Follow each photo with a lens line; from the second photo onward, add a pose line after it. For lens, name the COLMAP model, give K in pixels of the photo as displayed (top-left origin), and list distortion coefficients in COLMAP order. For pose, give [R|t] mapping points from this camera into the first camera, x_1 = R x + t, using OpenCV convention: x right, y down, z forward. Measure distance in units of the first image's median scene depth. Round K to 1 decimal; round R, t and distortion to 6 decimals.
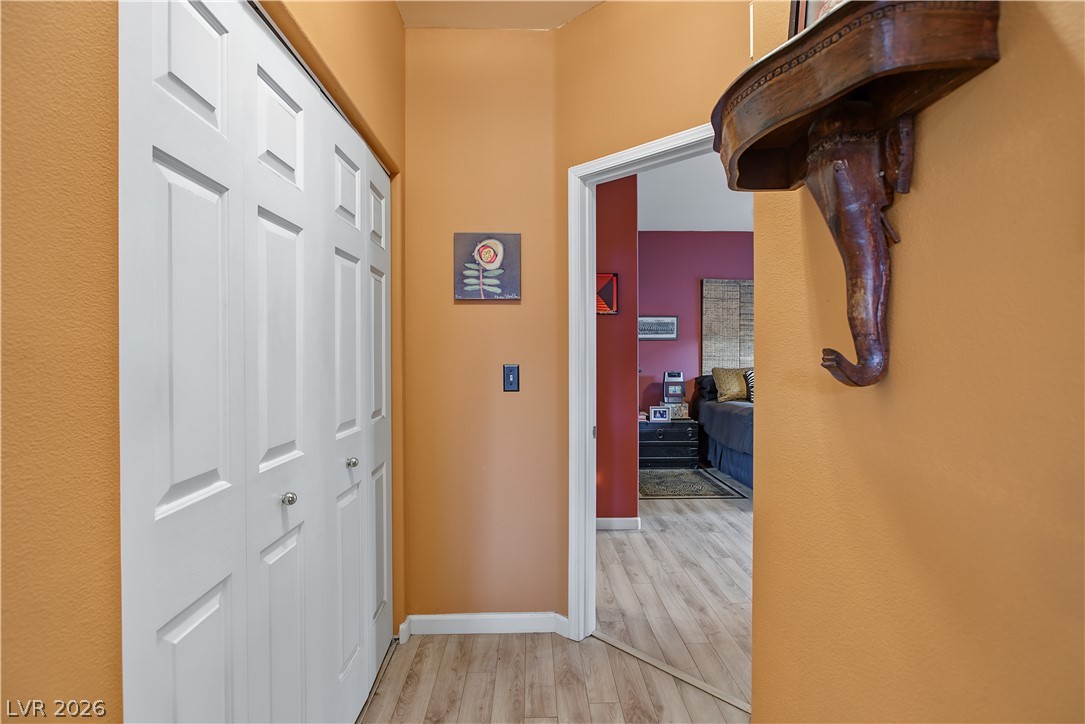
lens RADIAL K [[507.0, 0, 542.5], [0, 507.0, 362.0], [0, 0, 1]] dist [-0.011797, 0.002021]
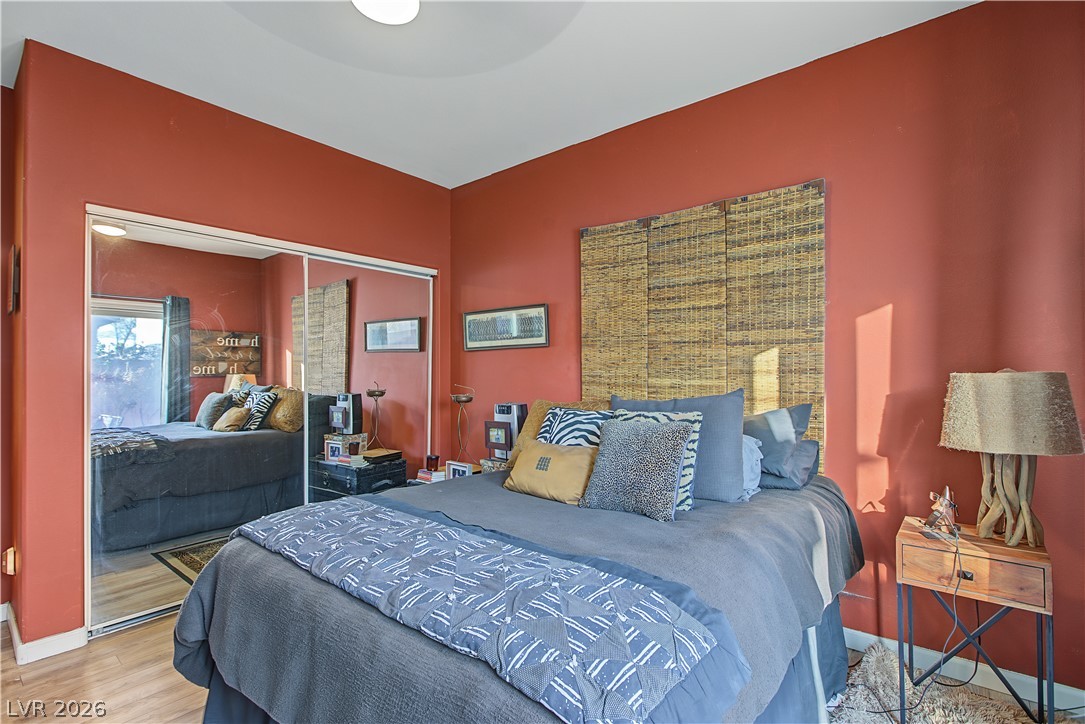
lens RADIAL K [[504.5, 0, 539.4], [0, 504.5, 369.6], [0, 0, 1]] dist [-0.000304, 0.001047]
pose [[0.754391, 0.000287, -0.656425, 0.662041], [-0.009221, 0.999906, -0.010160, -0.013486], [0.656360, 0.013717, 0.754323, 0.606706]]
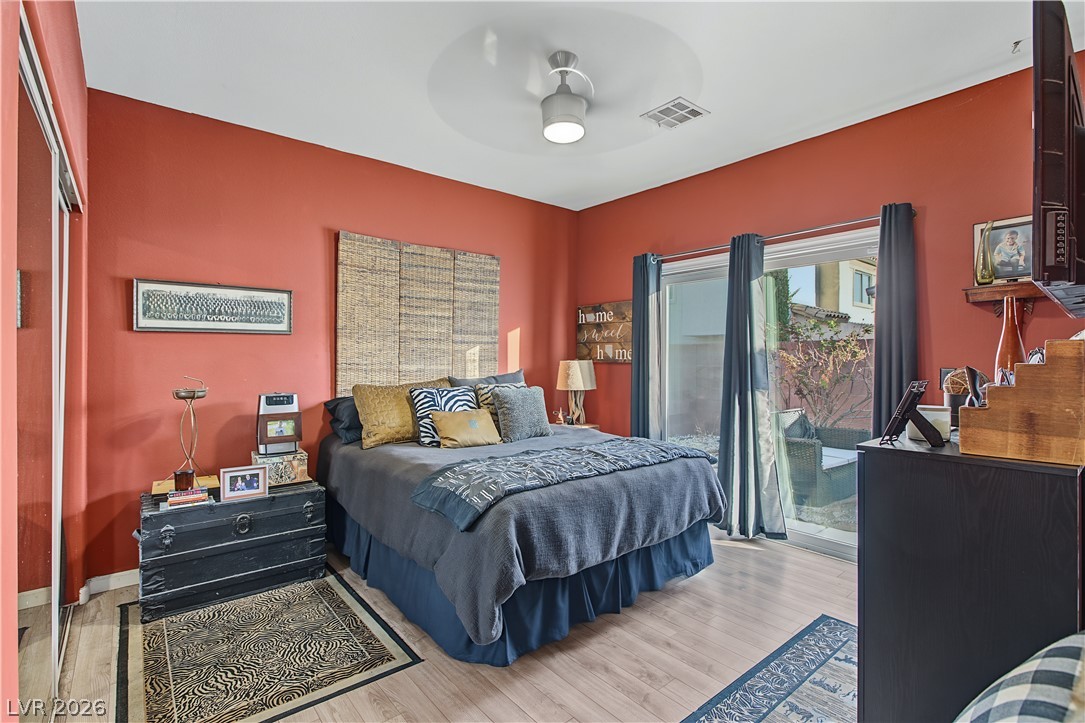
lens RADIAL K [[507.0, 0, 542.5], [0, 507.0, 361.5], [0, 0, 1]] dist [-0.011797, 0.002021]
pose [[0.792183, 0.002391, 0.610279, 0.156929], [0.004964, 0.999934, -0.010361, -0.007748], [-0.610264, 0.011237, 0.792119, 0.420728]]
